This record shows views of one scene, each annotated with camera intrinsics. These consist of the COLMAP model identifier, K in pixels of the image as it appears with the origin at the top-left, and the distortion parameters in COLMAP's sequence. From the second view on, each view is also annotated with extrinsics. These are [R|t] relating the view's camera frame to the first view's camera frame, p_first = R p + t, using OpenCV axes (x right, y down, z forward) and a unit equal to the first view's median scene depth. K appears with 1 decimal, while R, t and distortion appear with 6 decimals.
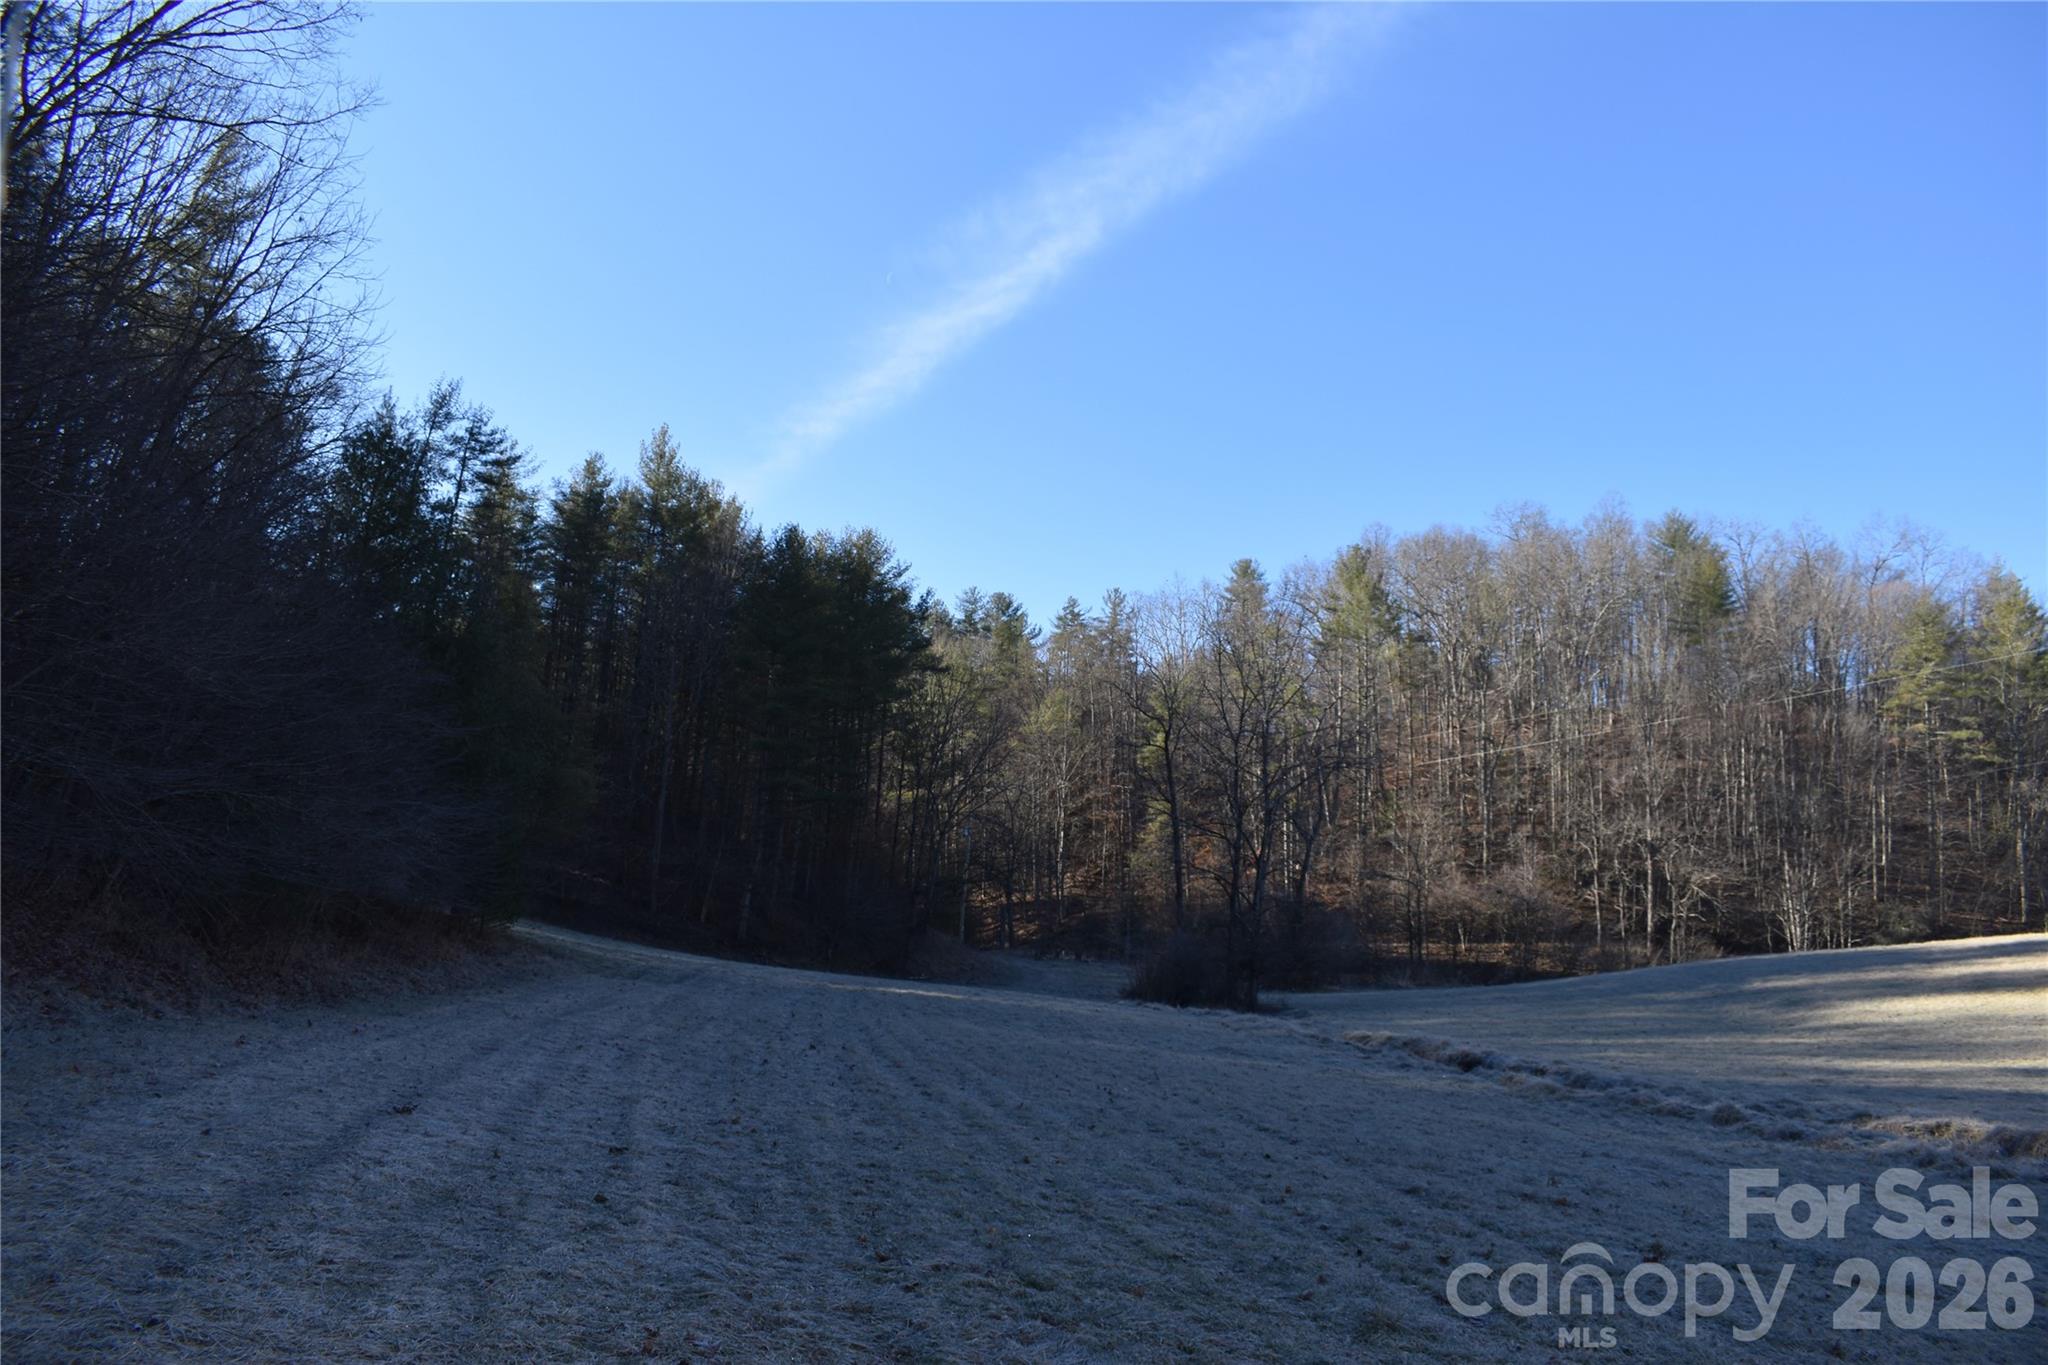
lens RADIAL K [[1606.8, 0, 1024.0], [0, 1606.8, 682.5], [0, 0, 1]] dist [-0.096341, 0.020589]
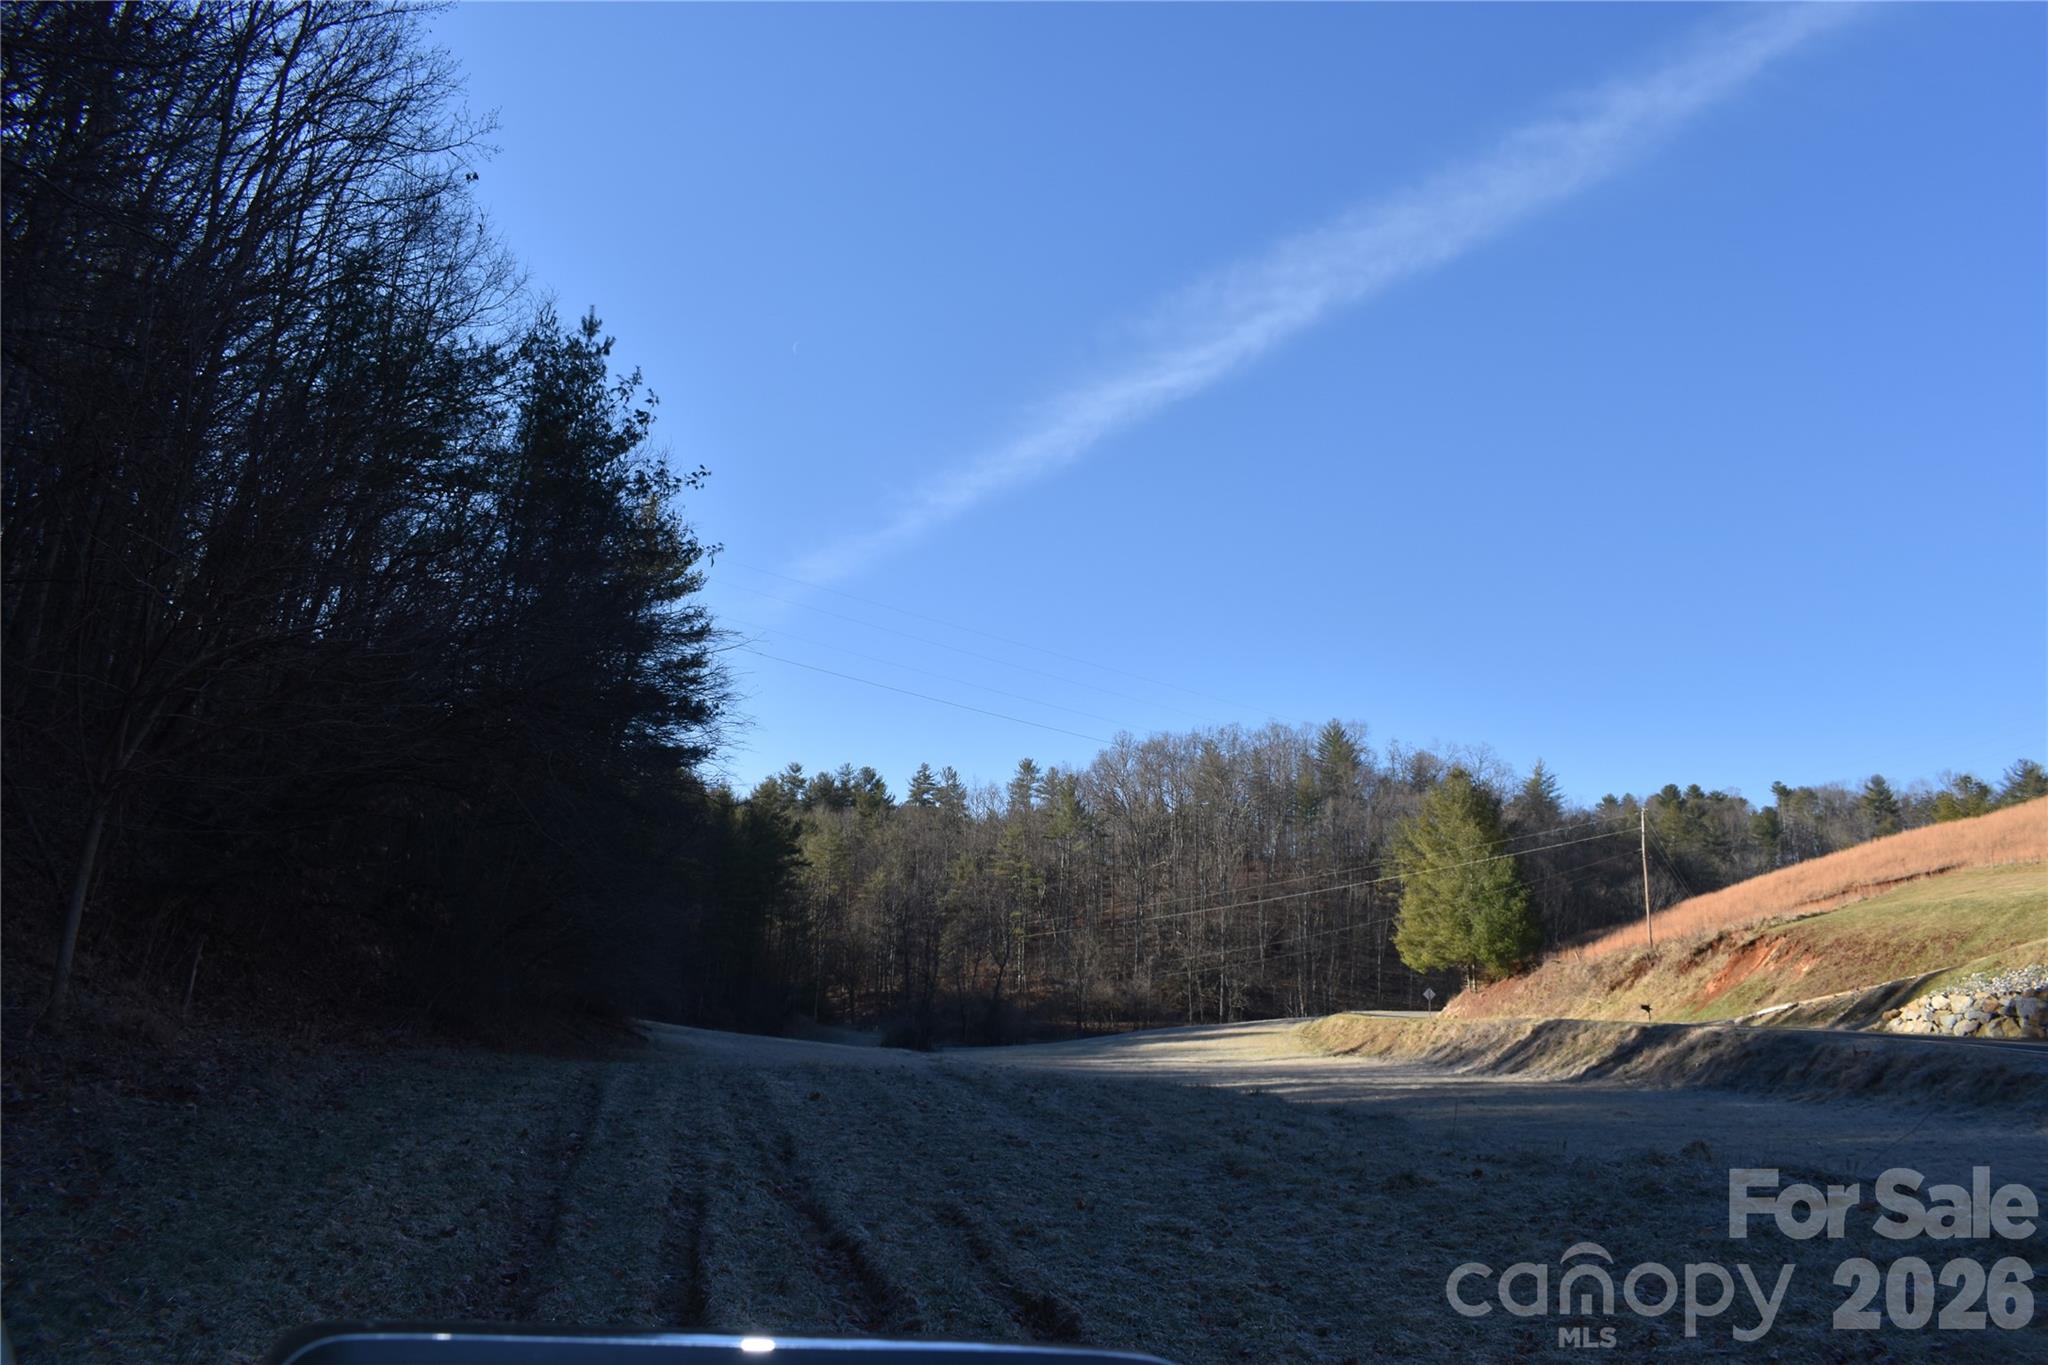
lens RADIAL K [[1606.8, 0, 1024.0], [0, 1606.8, 682.5], [0, 0, 1]] dist [-0.096341, 0.020589]
pose [[0.998641, 0.007698, 0.051539, 0.108494], [-0.005222, 0.998833, -0.048005, -0.141510], [-0.051848, 0.047671, 0.997517, -0.881235]]
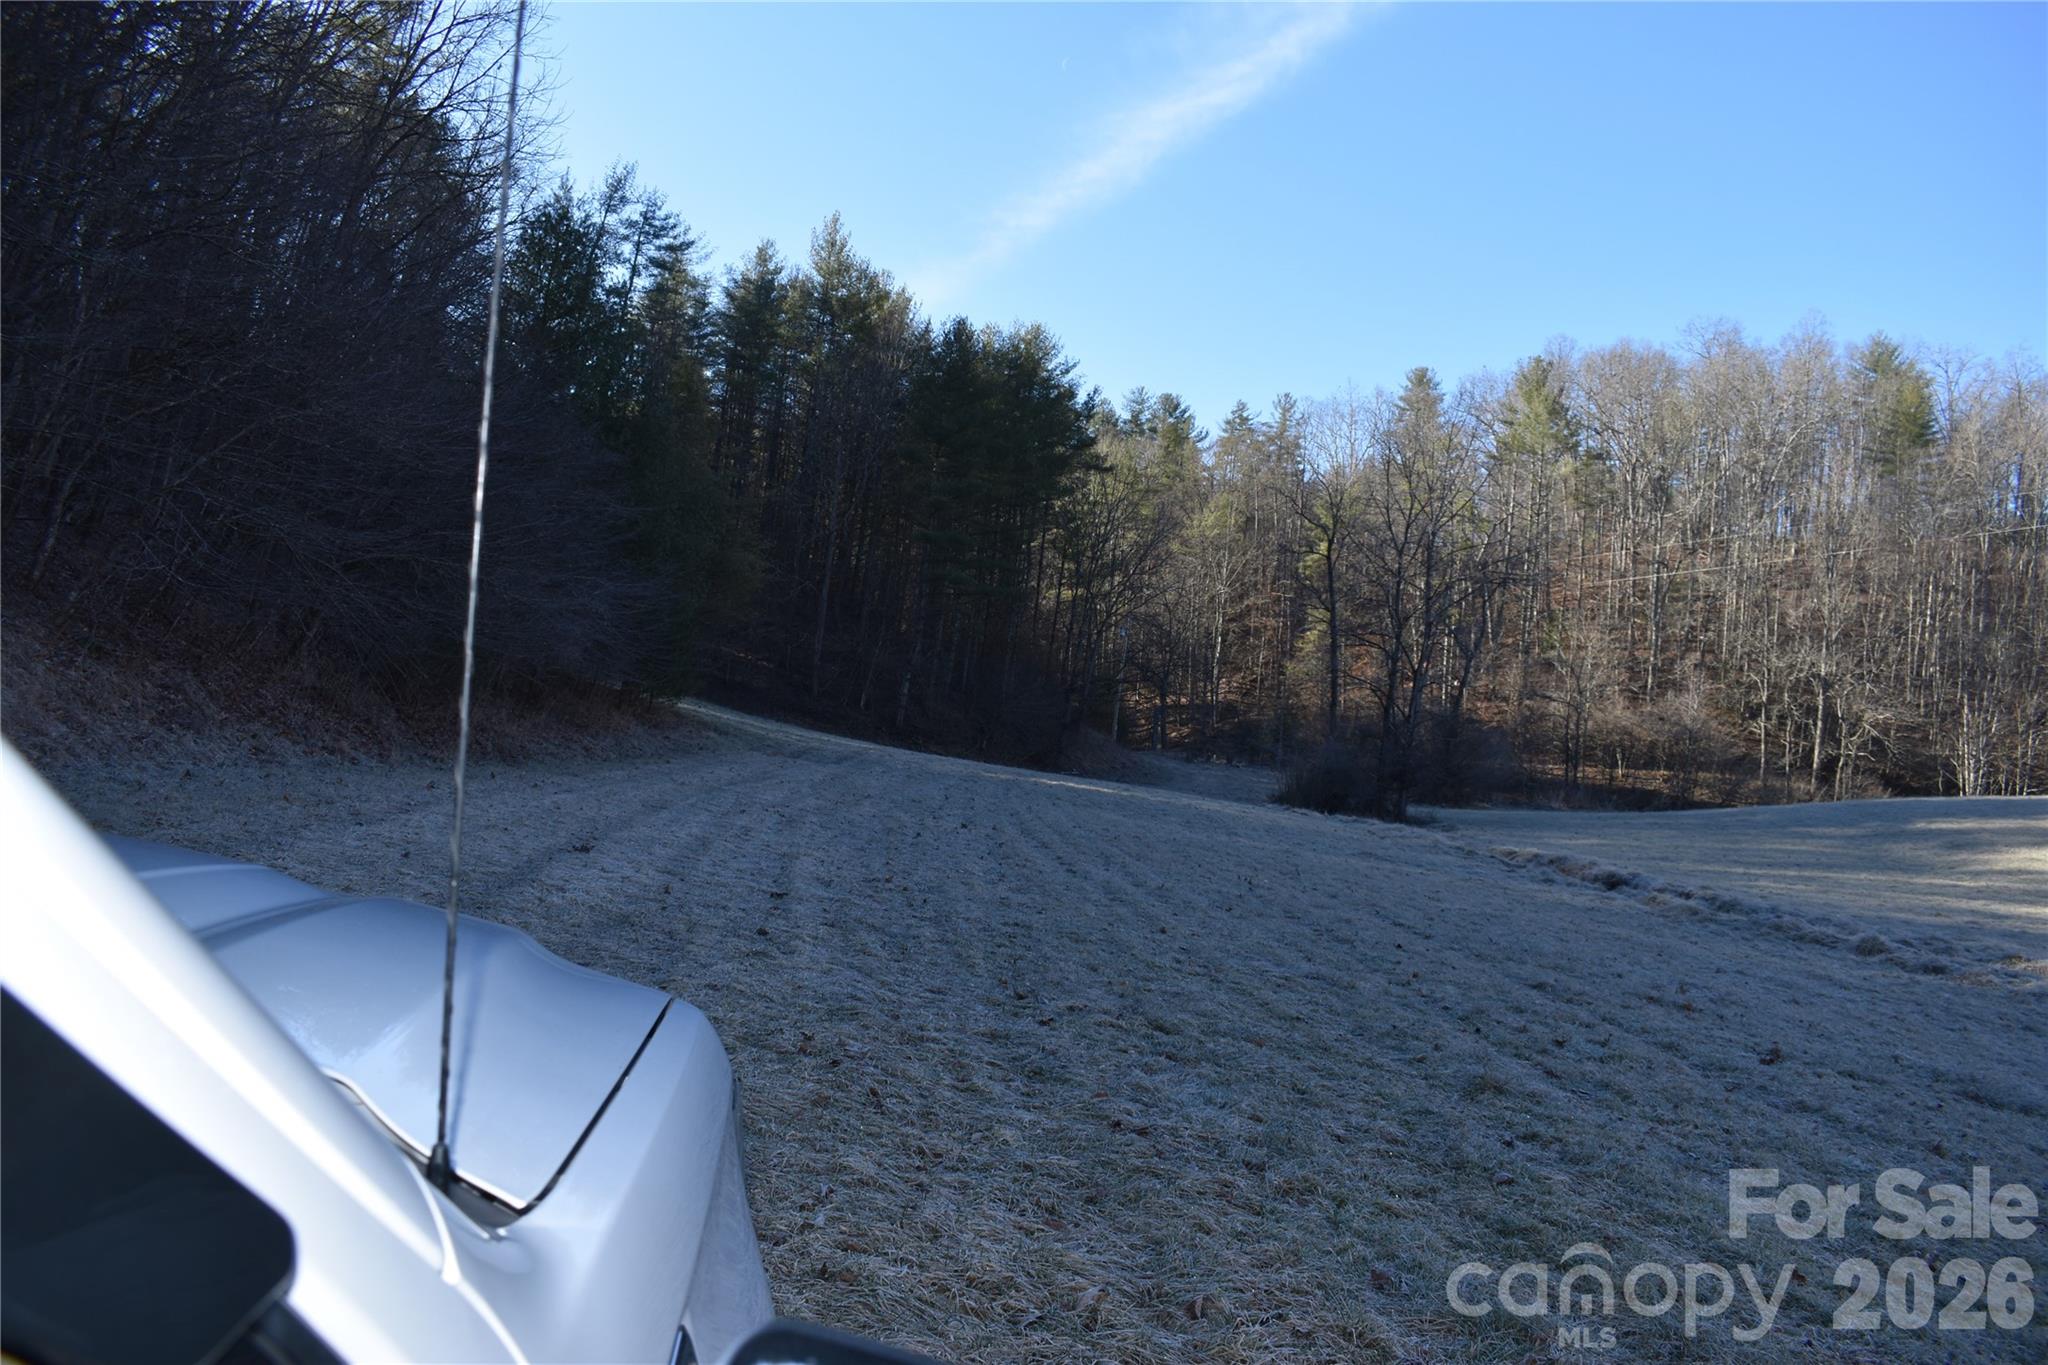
lens RADIAL K [[1606.8, 0, 1024.0], [0, 1606.8, 682.5], [0, 0, 1]] dist [-0.096341, 0.020589]
pose [[0.994239, 0.046522, -0.096559, 0.000568], [-0.034311, 0.991629, 0.124477, 0.001412], [0.101542, -0.120447, 0.987513, -0.003172]]
